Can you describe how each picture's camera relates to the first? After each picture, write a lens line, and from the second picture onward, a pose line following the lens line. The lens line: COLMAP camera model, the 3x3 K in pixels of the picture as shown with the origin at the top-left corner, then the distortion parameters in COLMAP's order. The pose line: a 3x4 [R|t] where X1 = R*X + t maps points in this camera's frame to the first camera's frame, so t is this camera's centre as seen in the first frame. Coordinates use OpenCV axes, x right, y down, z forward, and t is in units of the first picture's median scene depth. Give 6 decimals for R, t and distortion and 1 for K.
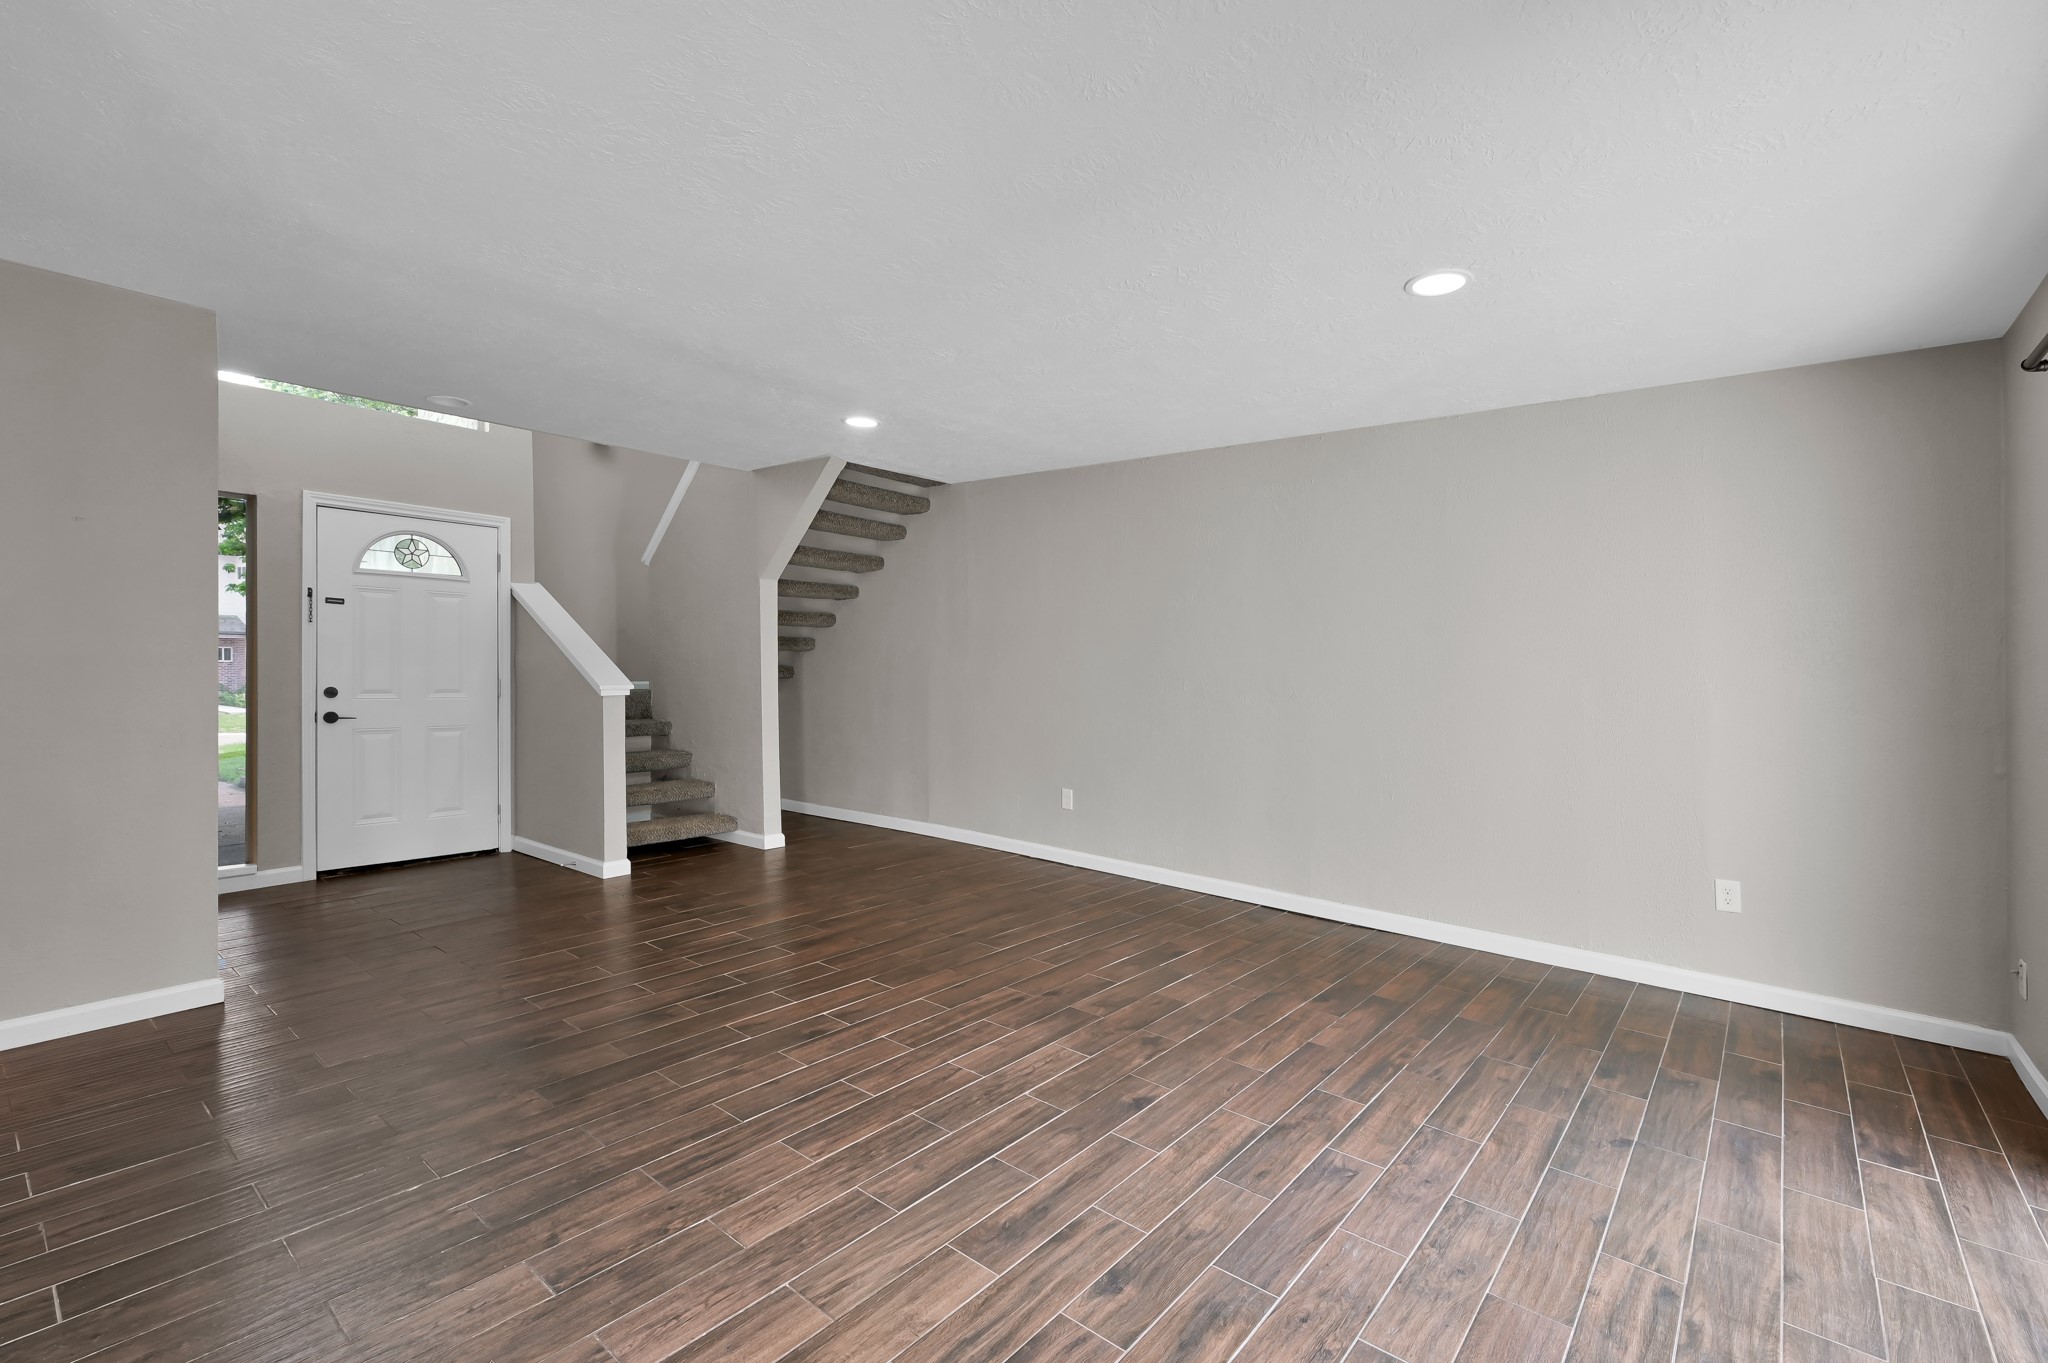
lens RADIAL K [[915.7, 0, 1040.0], [0, 915.7, 669.1], [0, 0, 1]] dist [-0.000879, -0.000273]
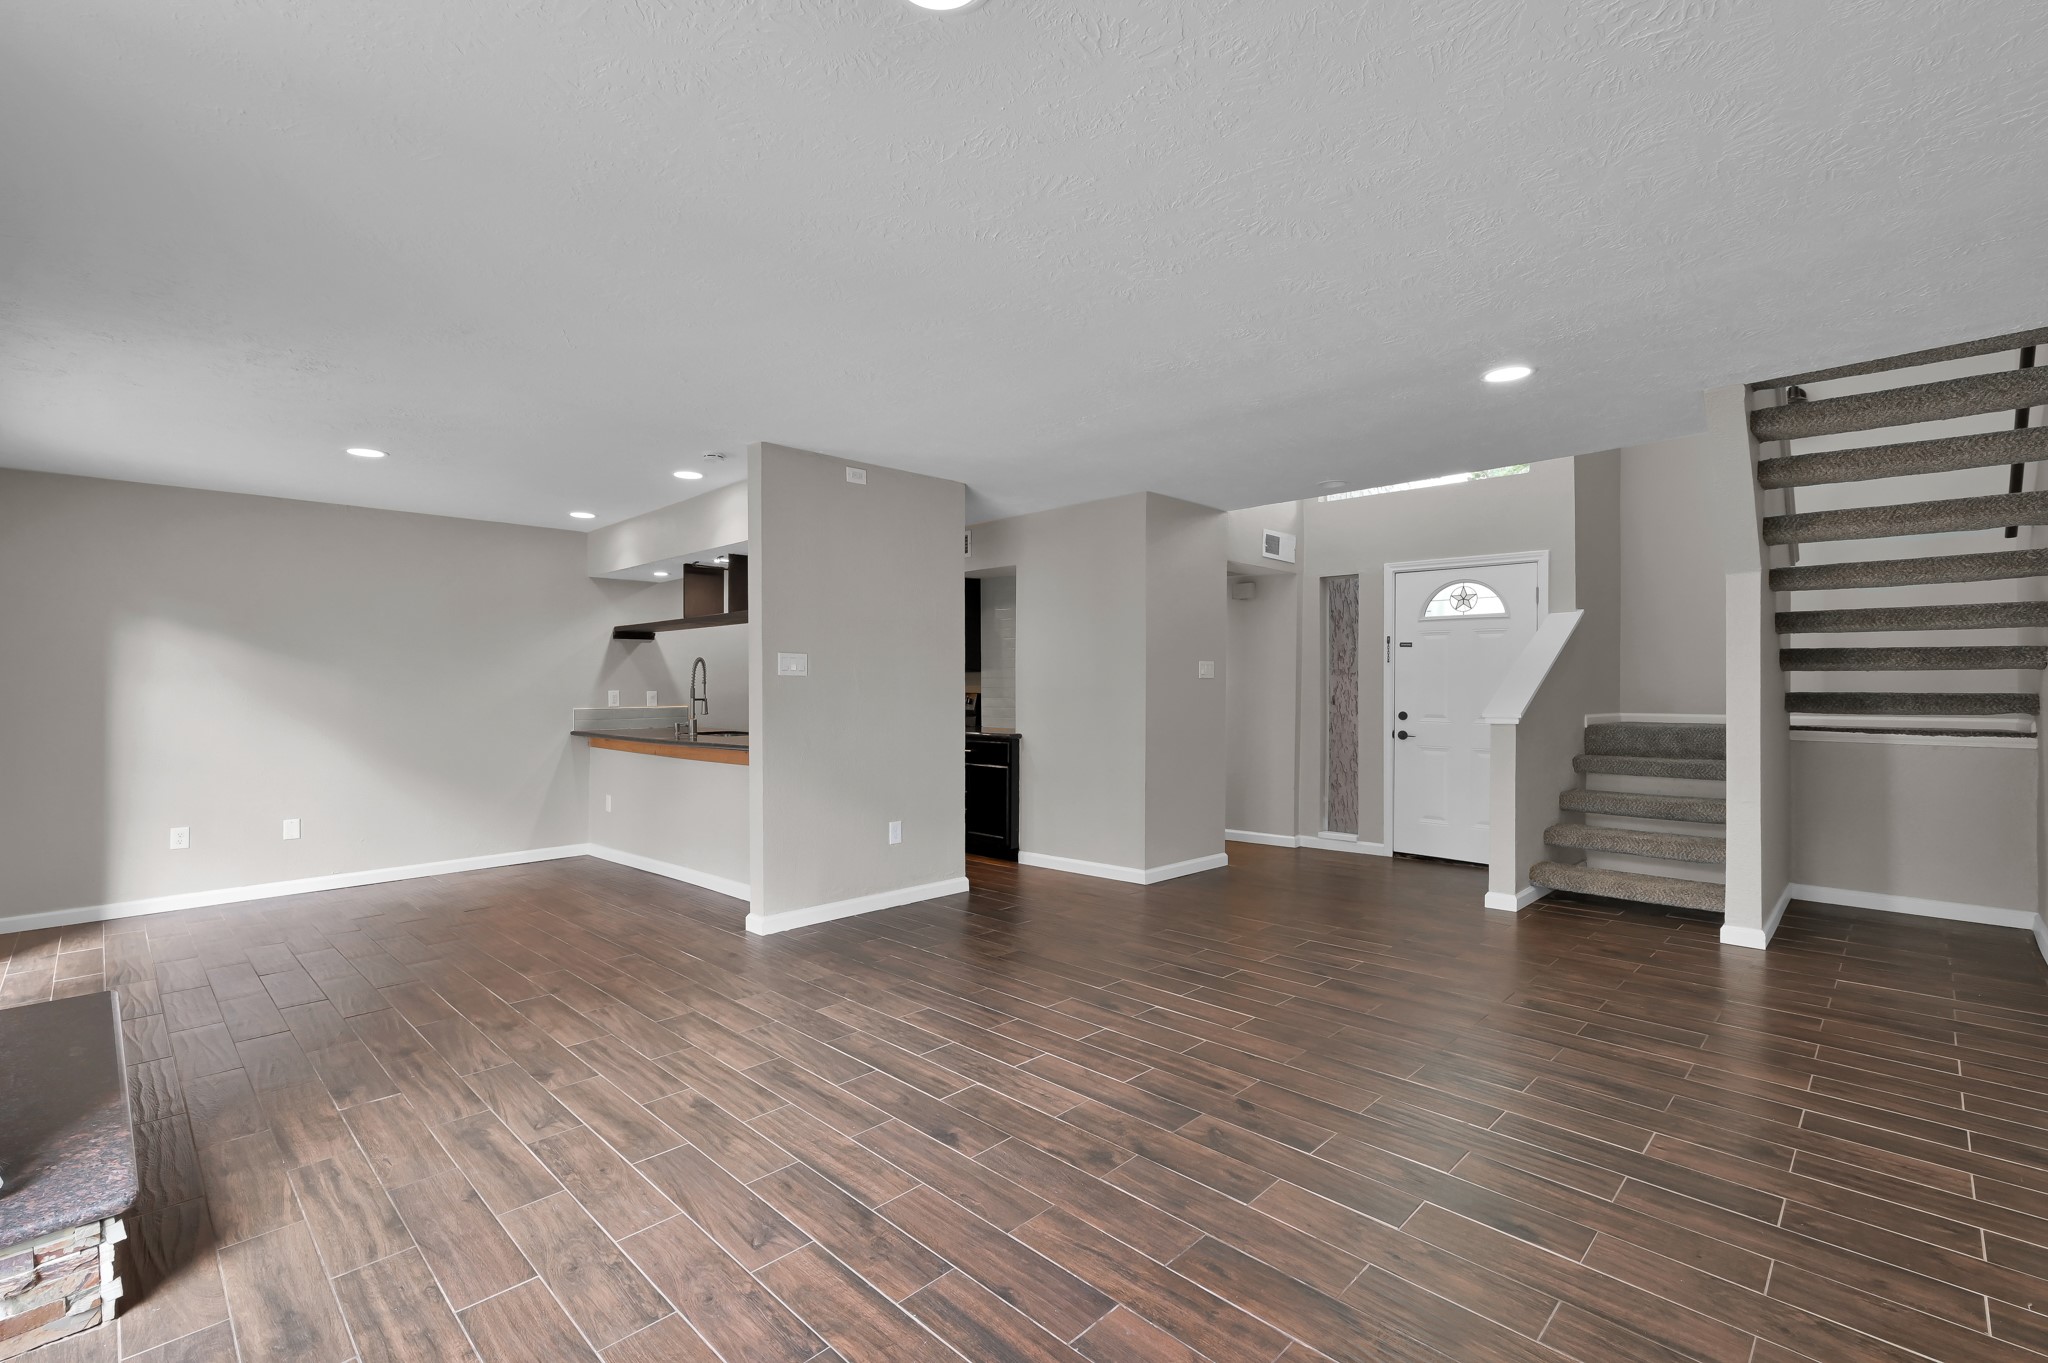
lens RADIAL K [[893.0, 0, 1047.3], [0, 893.0, 688.2], [0, 0, 1]] dist [-0.000017, -0.000932]
pose [[-0.073433, -0.013545, -0.997208, 0.920151], [-0.005047, 0.999900, -0.013210, 0.010726], [0.997287, 0.004063, -0.073494, 1.030983]]
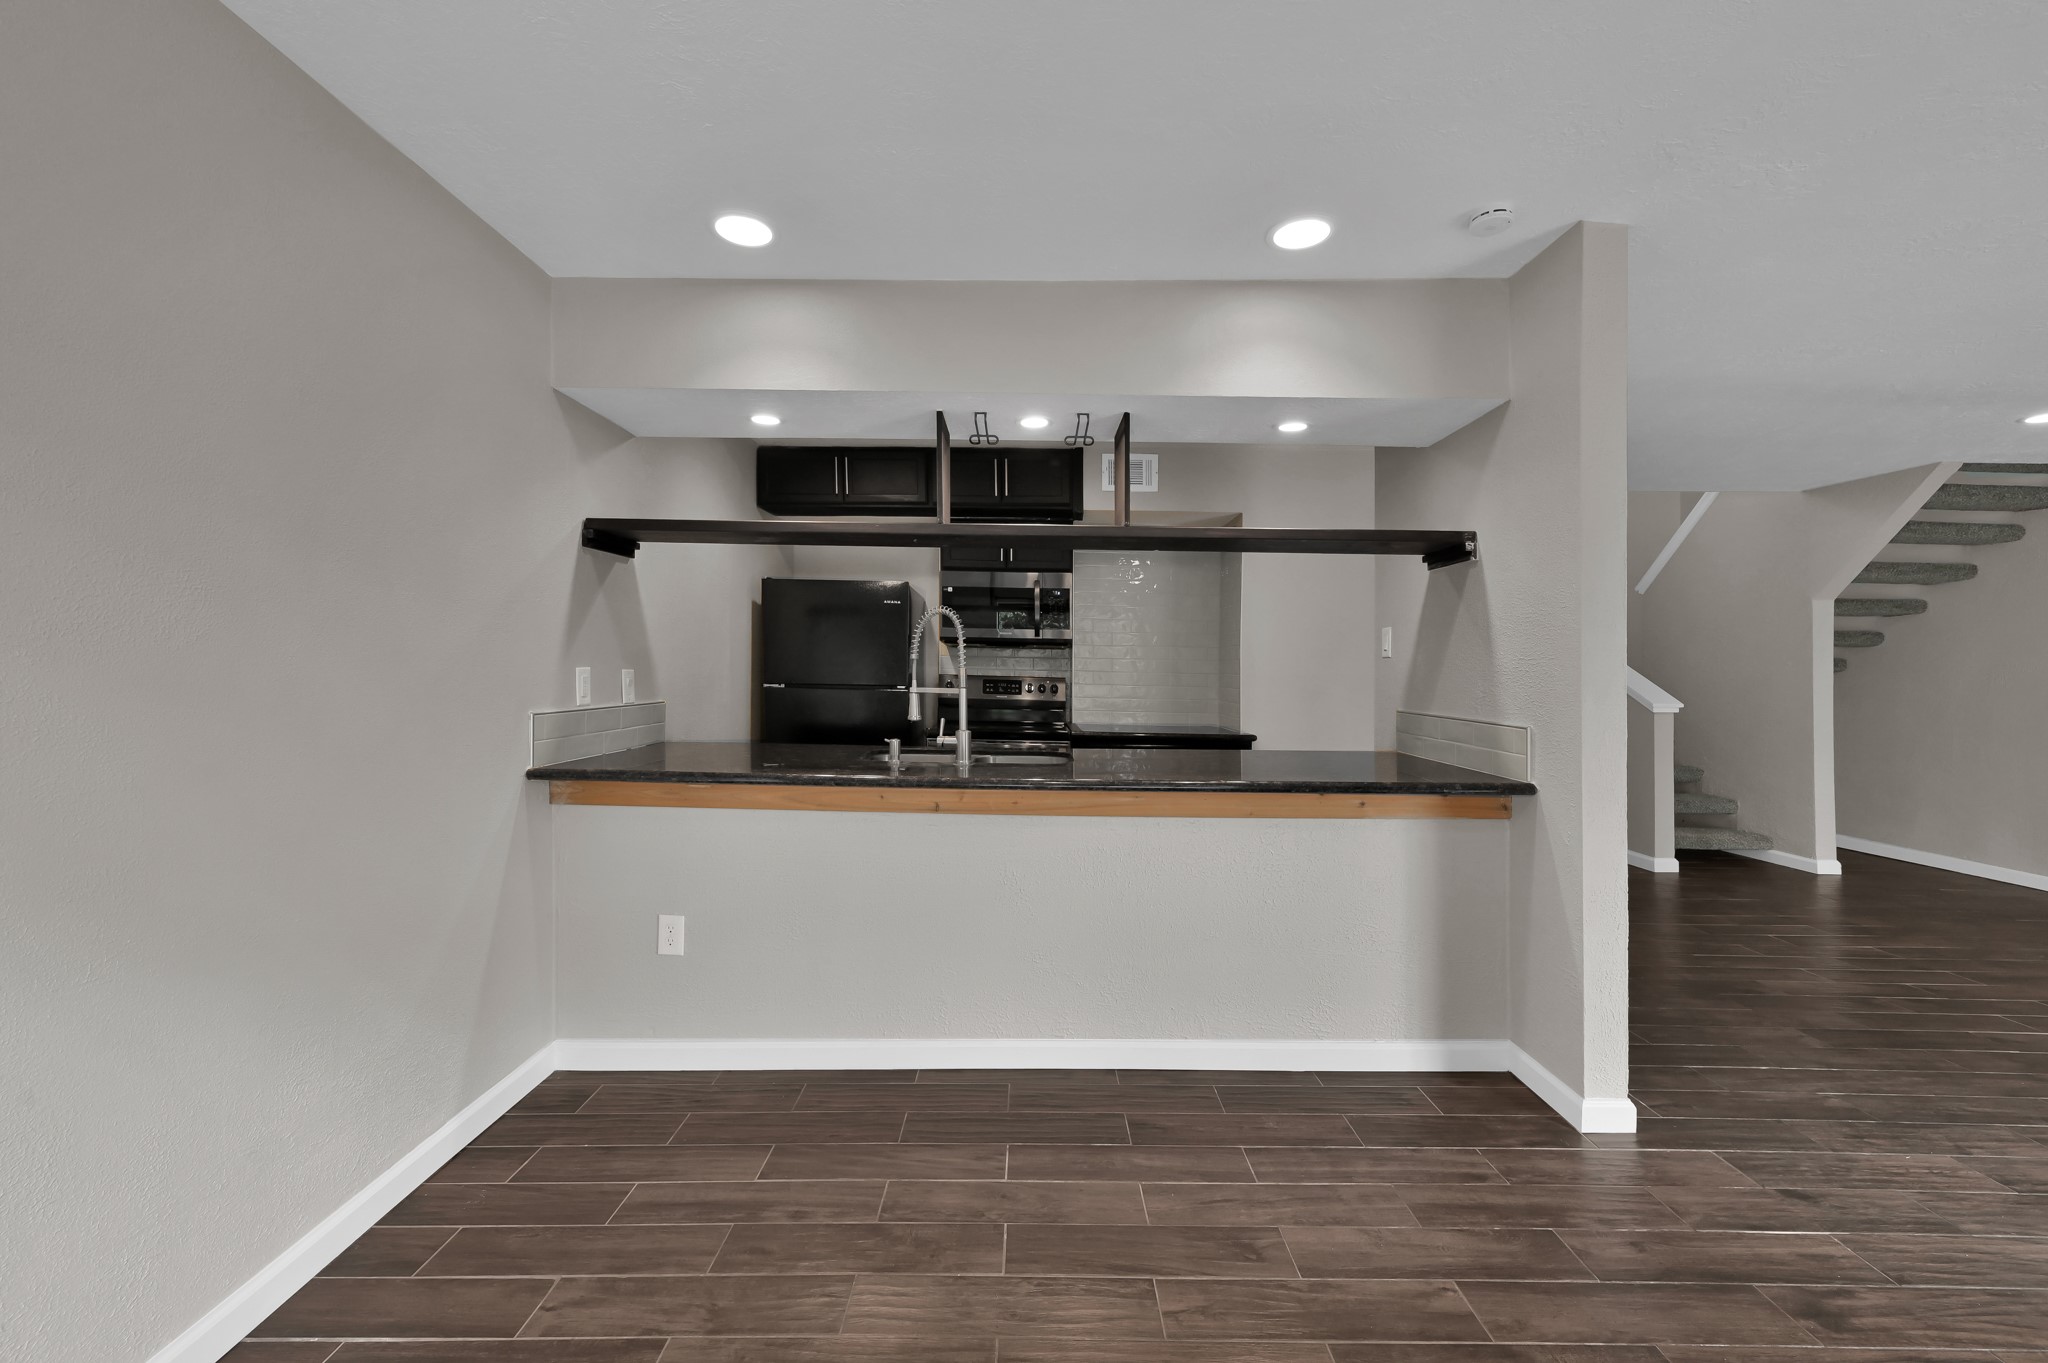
lens RADIAL K [[822.2, 0, 1013.7], [0, 822.2, 670.0], [0, 0, 1]] dist [0.000303, 0.000474]
pose [[0.625424, -0.005476, -0.780266, -0.303009], [-0.012146, 0.999786, -0.016753, 0.006811], [0.780191, 0.019955, 0.625224, -0.462931]]
